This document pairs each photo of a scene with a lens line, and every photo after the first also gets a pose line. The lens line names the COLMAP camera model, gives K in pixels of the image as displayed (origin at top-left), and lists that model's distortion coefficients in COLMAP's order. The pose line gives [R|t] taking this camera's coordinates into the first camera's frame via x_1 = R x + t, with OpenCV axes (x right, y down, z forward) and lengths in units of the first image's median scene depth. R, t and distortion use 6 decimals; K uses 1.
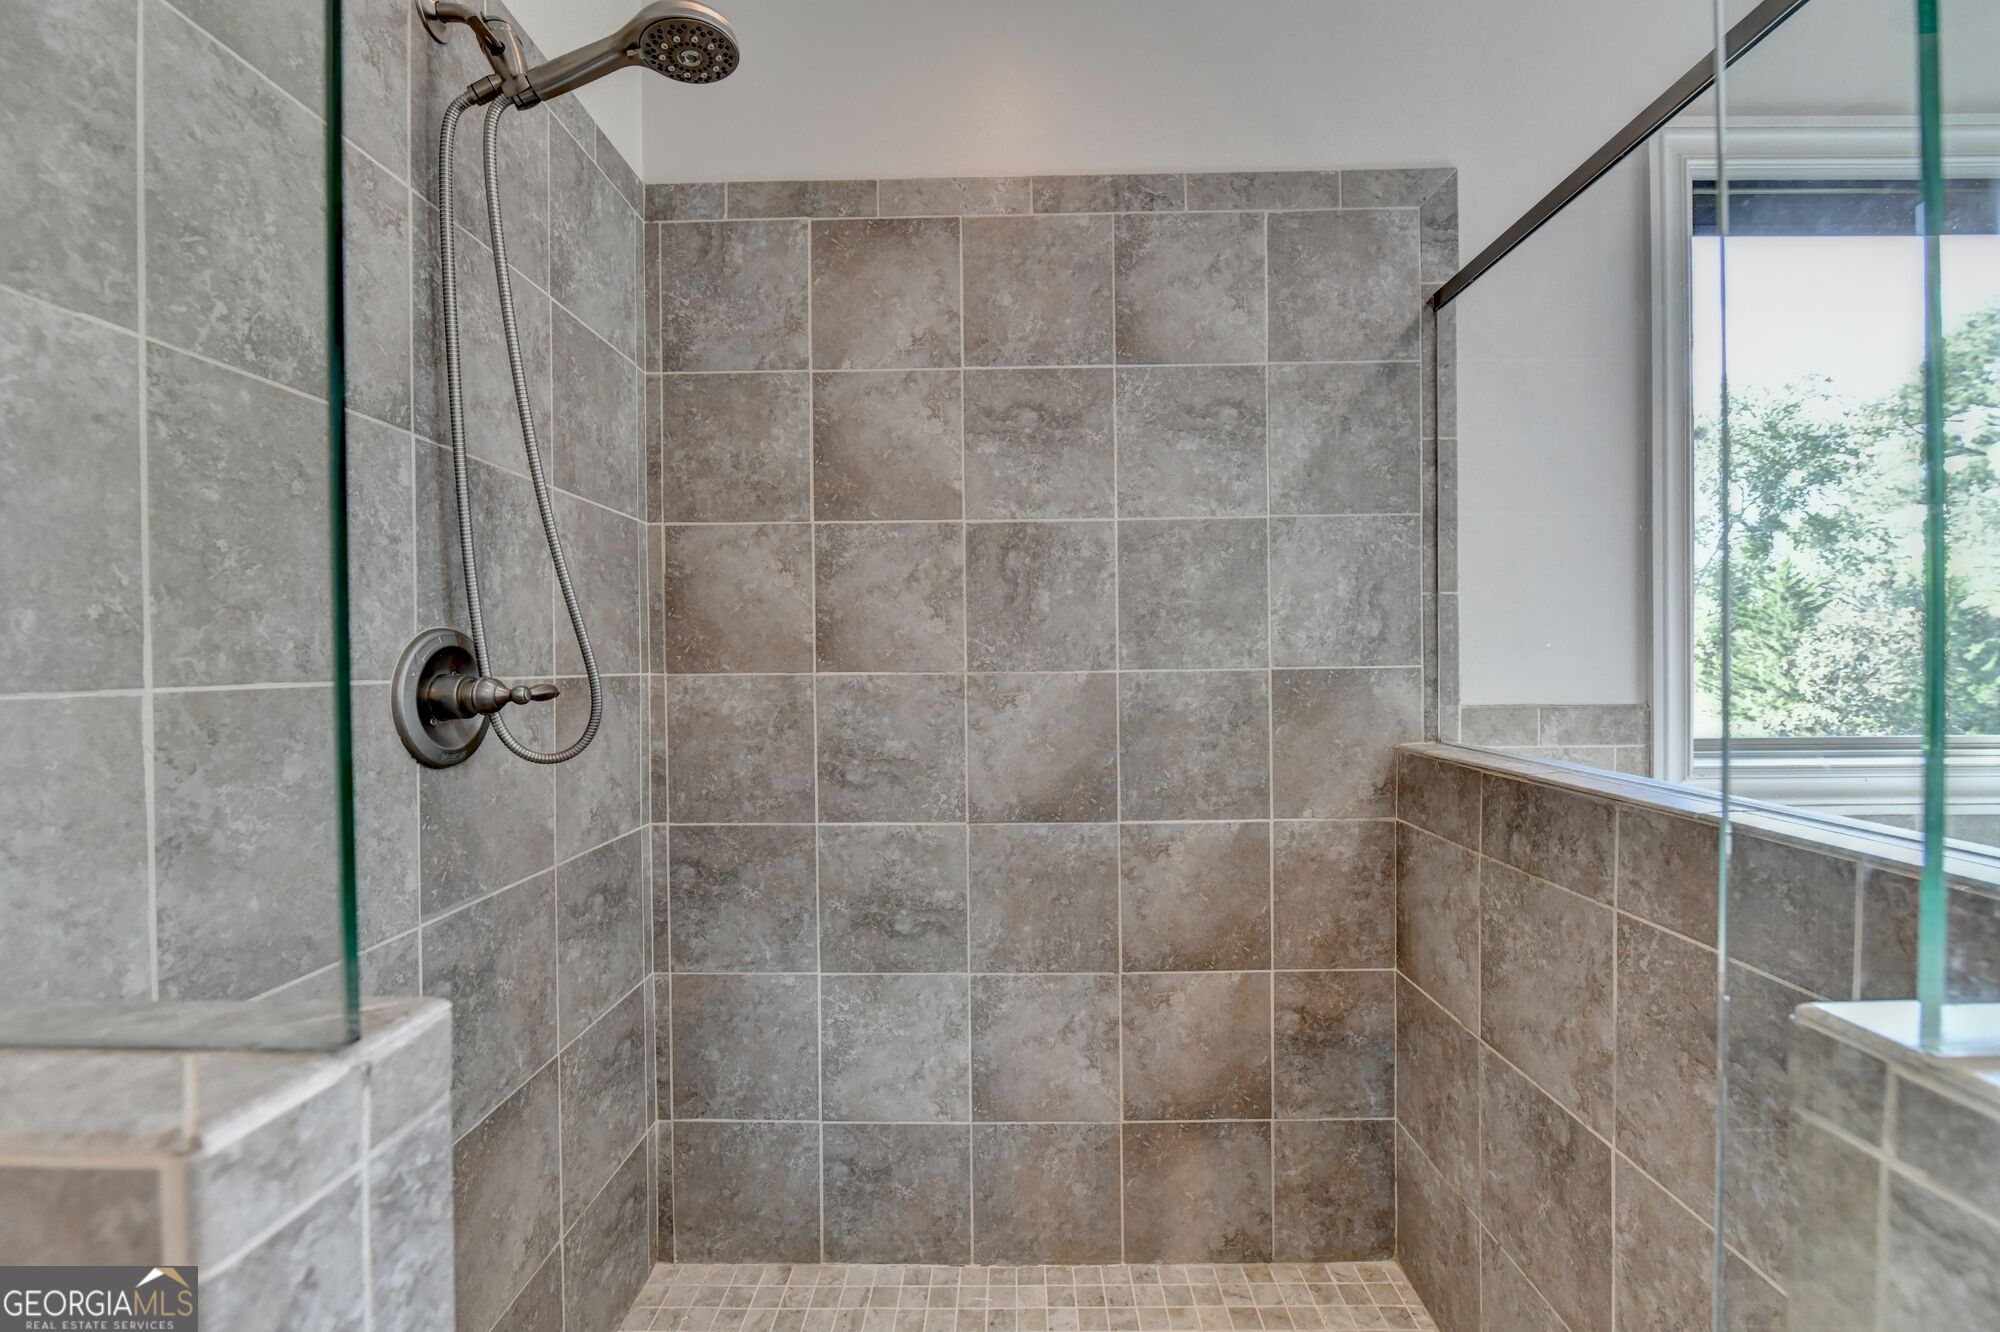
lens RADIAL K [[823.5, 0, 1017.5], [0, 823.5, 665.4], [0, 0, 1]] dist [-0.008215, -0.001108]
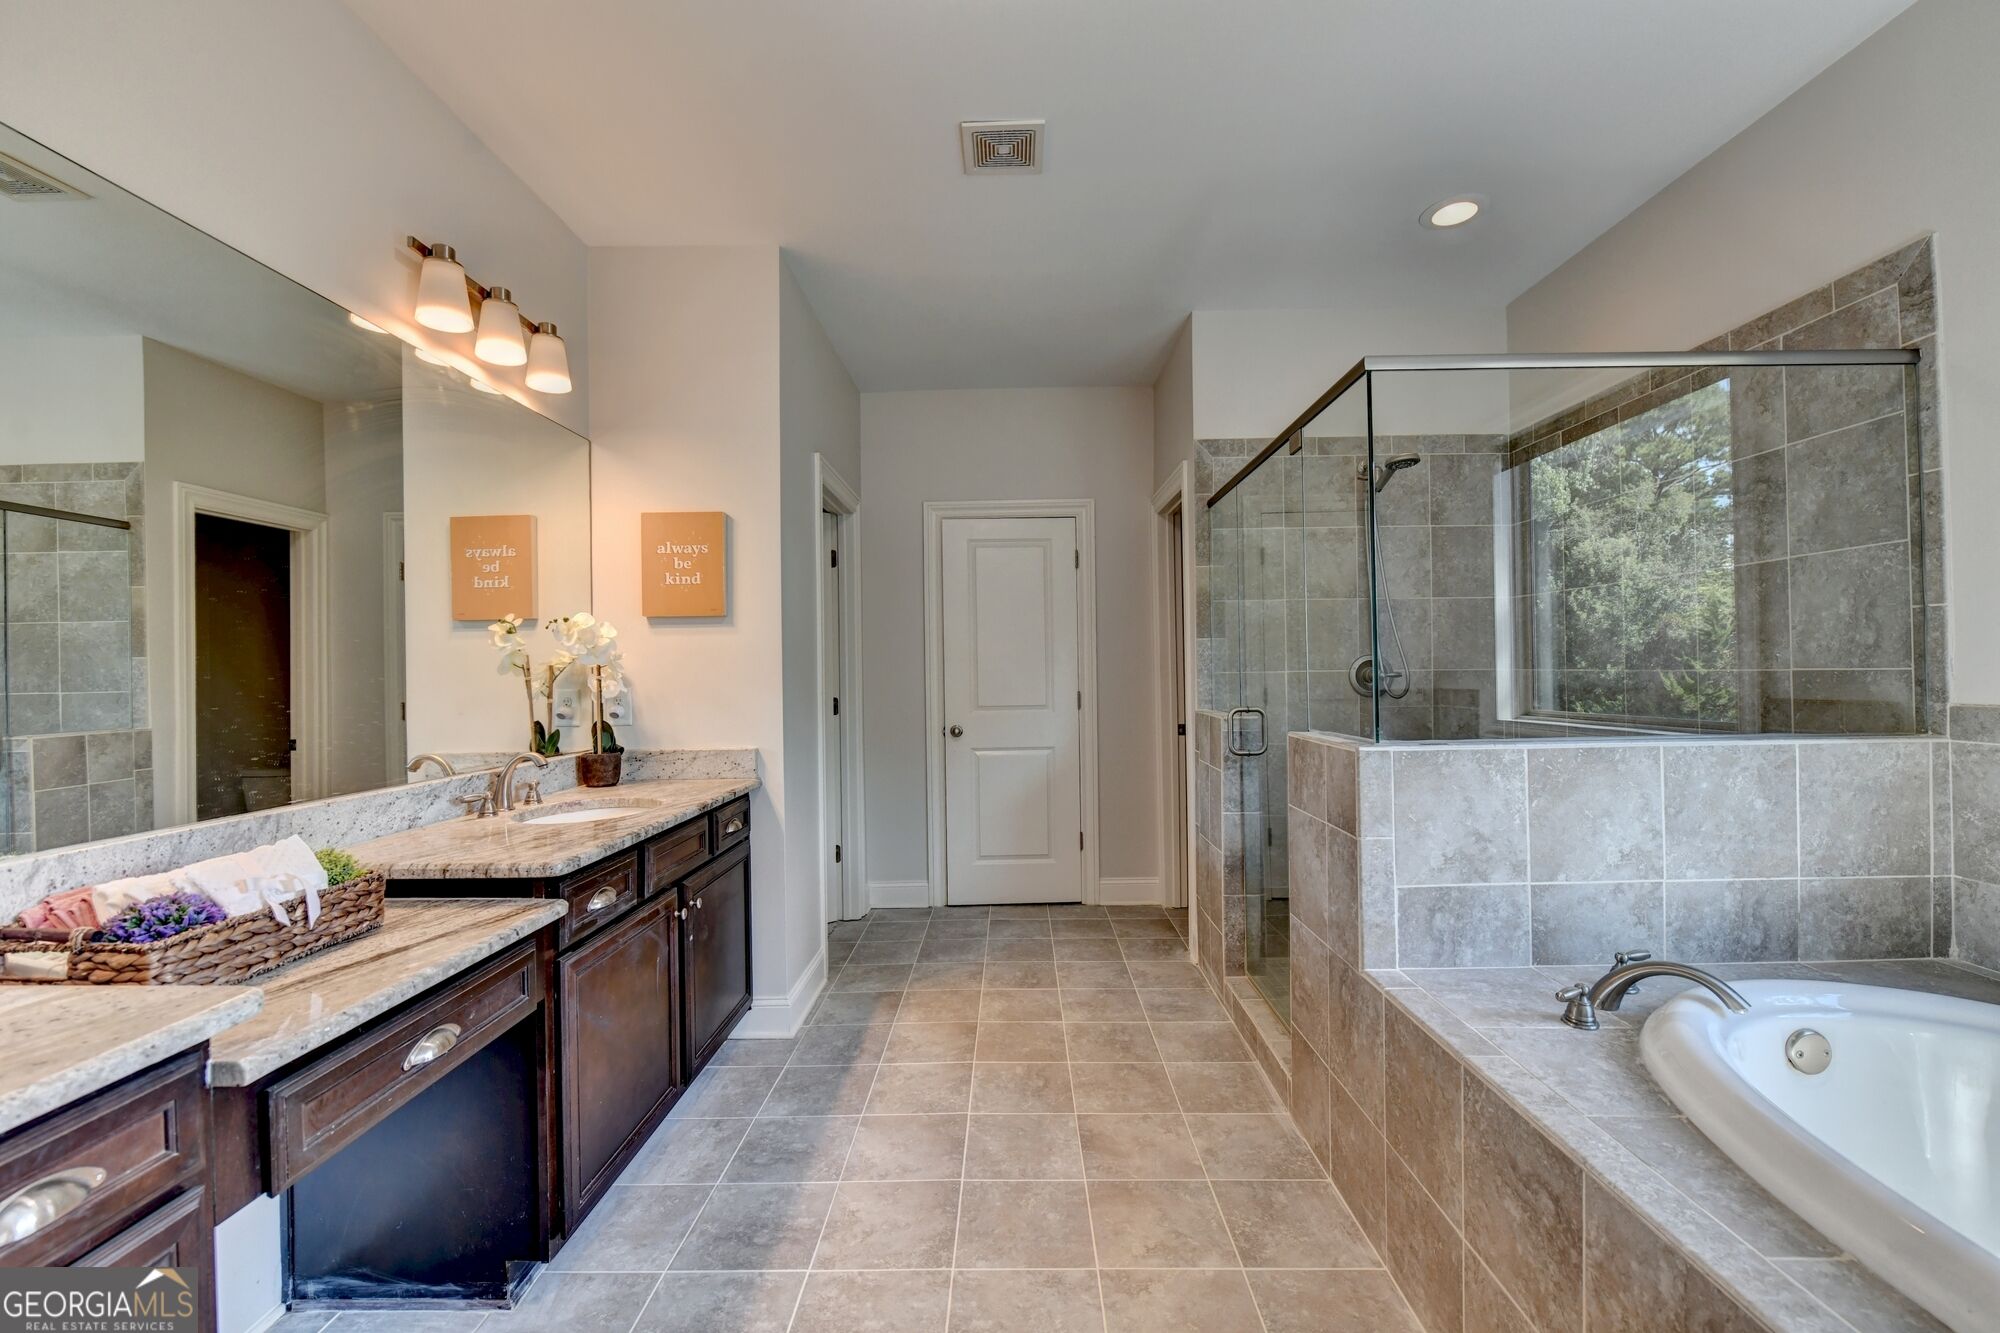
lens RADIAL K [[823.5, 0, 1001.6], [0, 823.5, 667.7], [0, 0, 1]] dist [-0.008215, -0.001108]
pose [[-0.000302, 0.006655, -0.999978, 1.660485], [0.005990, 0.999960, 0.006653, -0.015752], [0.999982, -0.005988, -0.000342, -0.303295]]
